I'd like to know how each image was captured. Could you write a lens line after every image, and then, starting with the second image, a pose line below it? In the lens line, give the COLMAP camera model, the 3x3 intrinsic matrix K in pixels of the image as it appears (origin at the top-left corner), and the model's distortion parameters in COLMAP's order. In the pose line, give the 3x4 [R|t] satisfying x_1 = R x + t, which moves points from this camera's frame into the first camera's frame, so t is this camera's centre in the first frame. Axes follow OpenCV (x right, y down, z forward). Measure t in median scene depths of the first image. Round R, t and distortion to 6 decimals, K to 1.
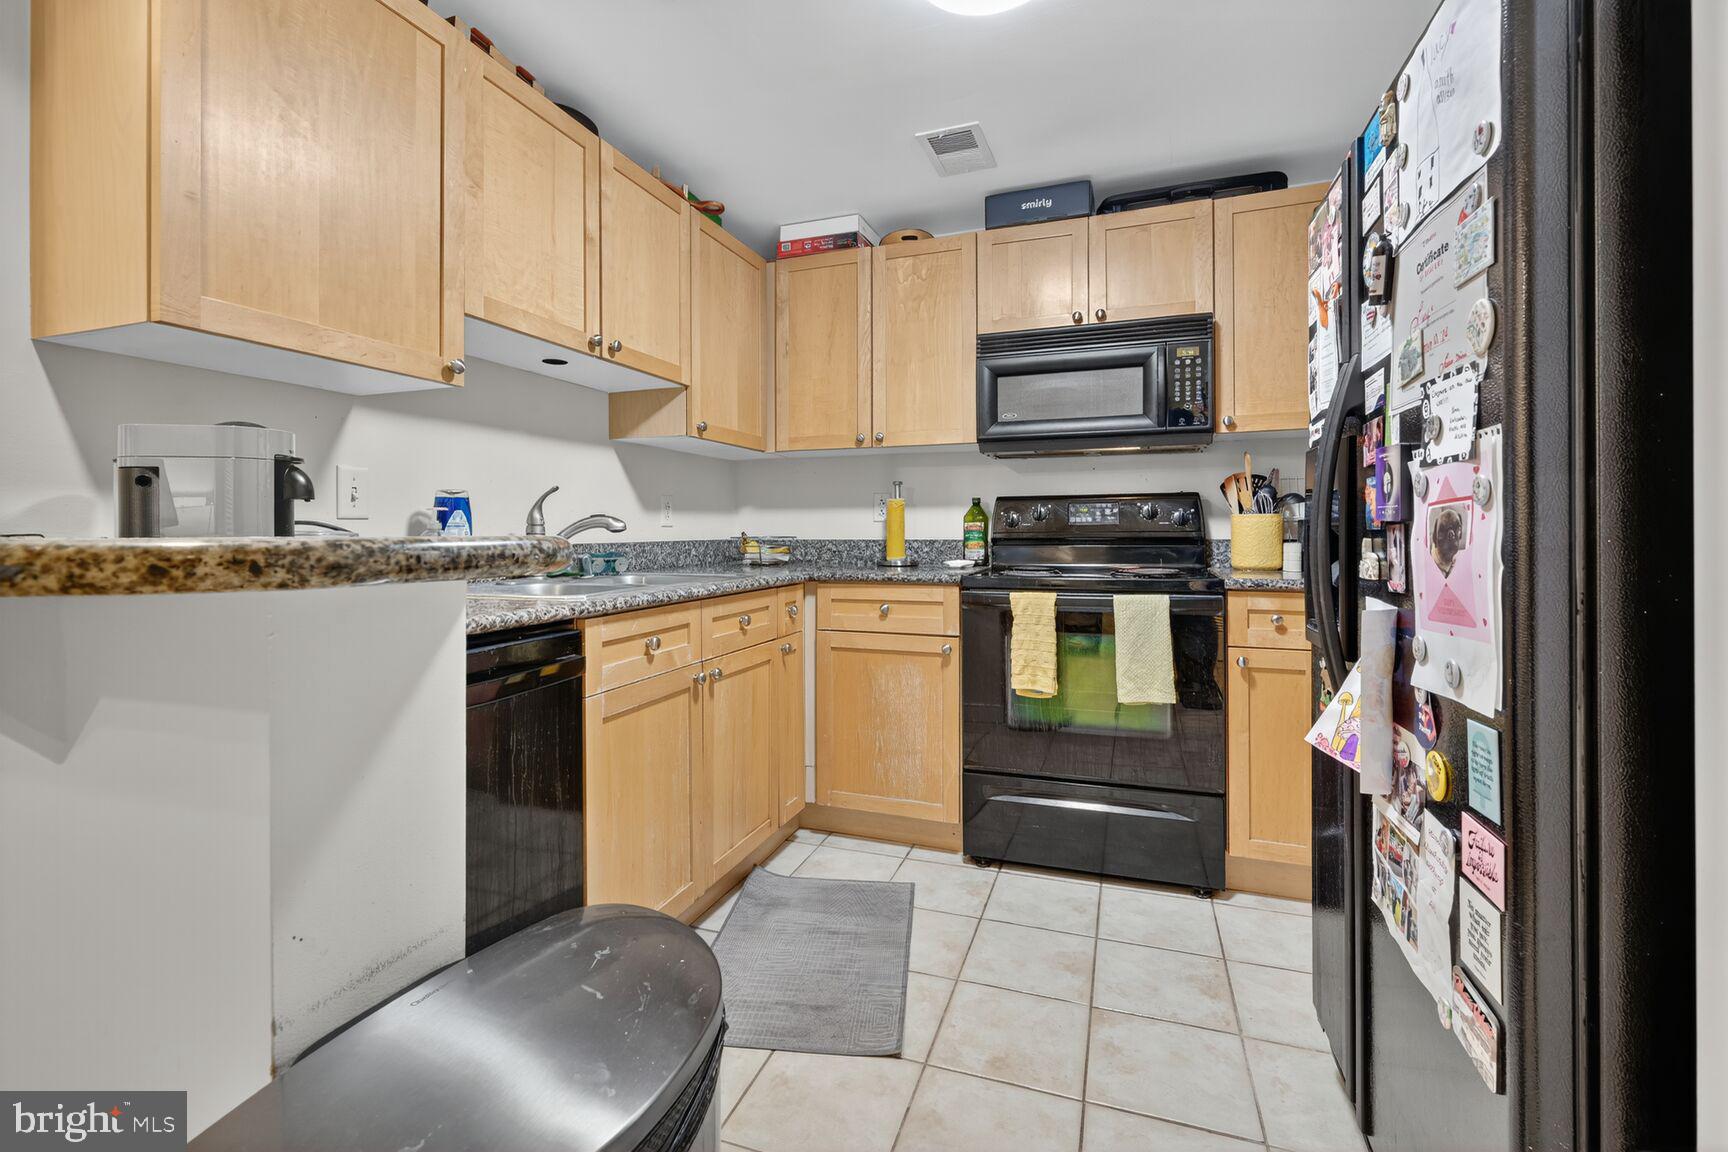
lens RADIAL K [[787.3, 0, 863.3], [0, 787.3, 527.5], [0, 0, 1]] dist [-0.000731, -0.000082]
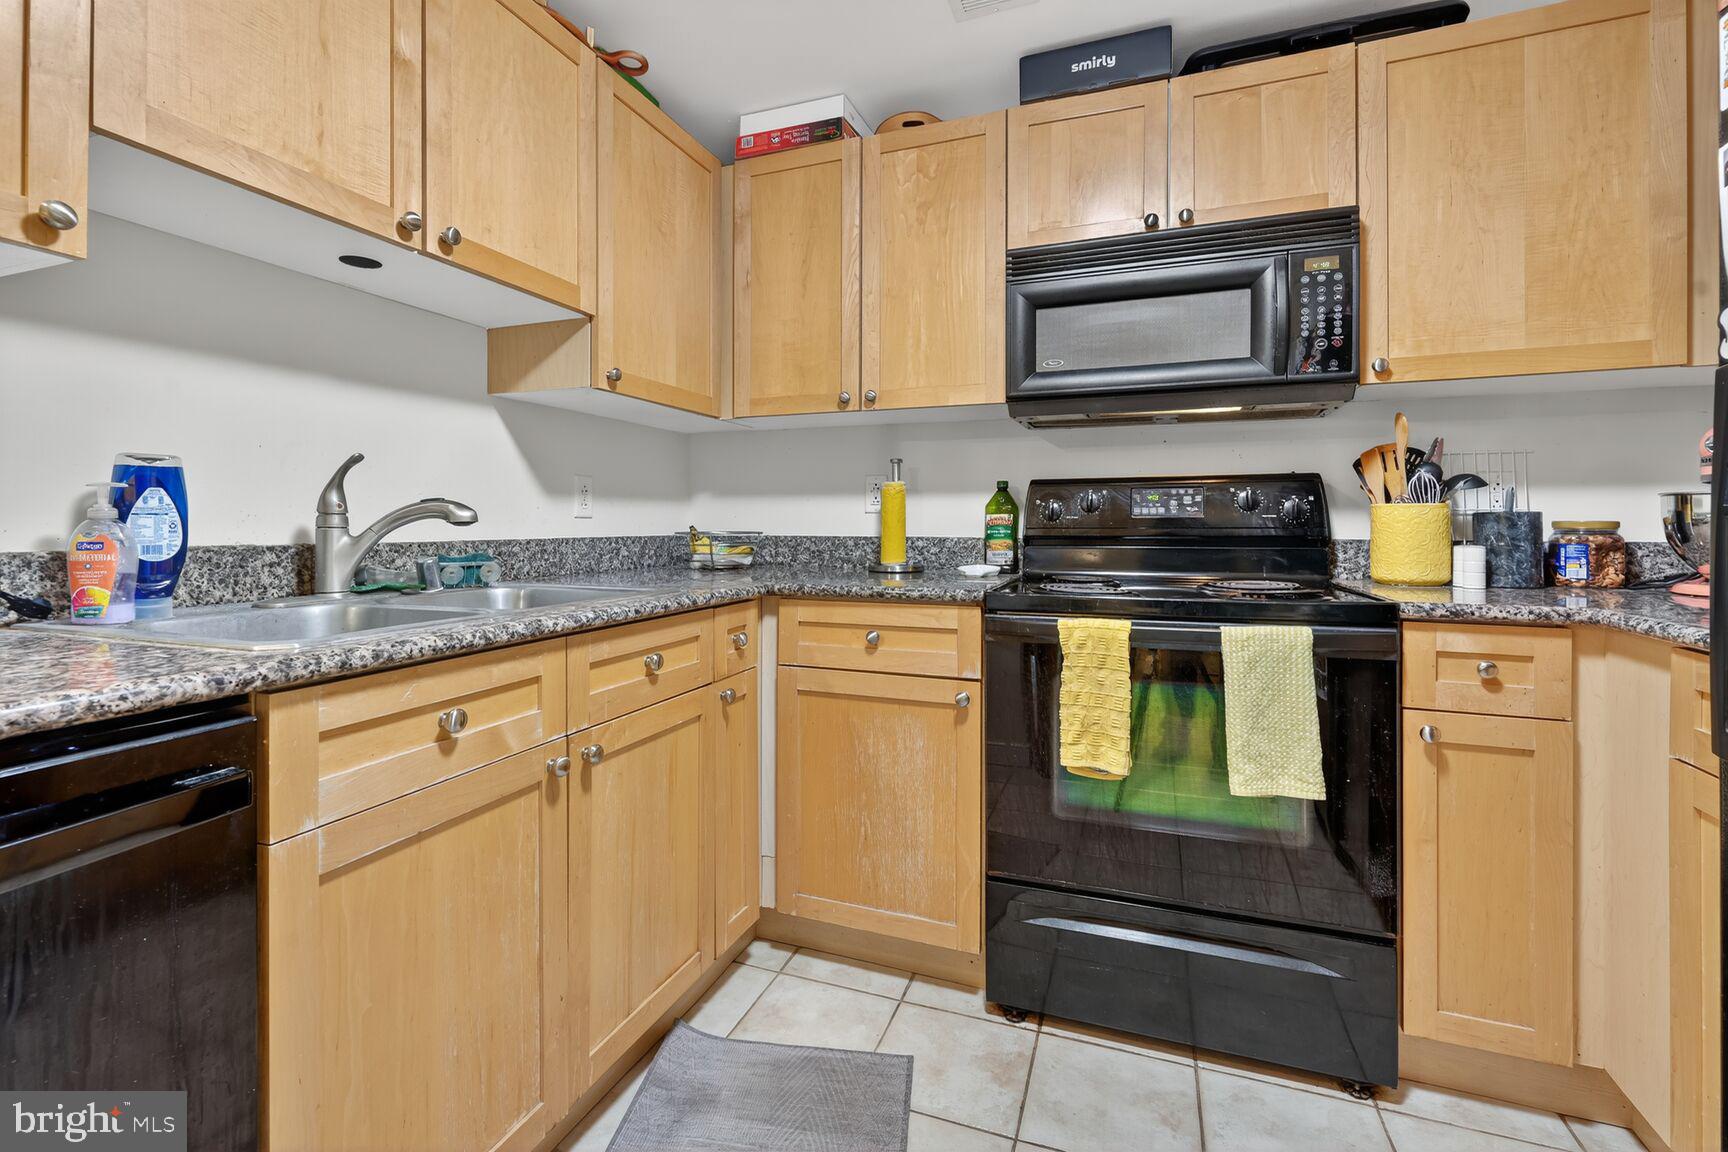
lens RADIAL K [[788.0, 0, 856.9], [0, 788.0, 517.6], [0, 0, 1]] dist [0.001758, 0.000161]
pose [[0.999775, 0.005321, -0.020519, 0.026885], [-0.005413, 0.999975, -0.004449, 0.000689], [0.020494, 0.004559, 0.999780, 0.307628]]
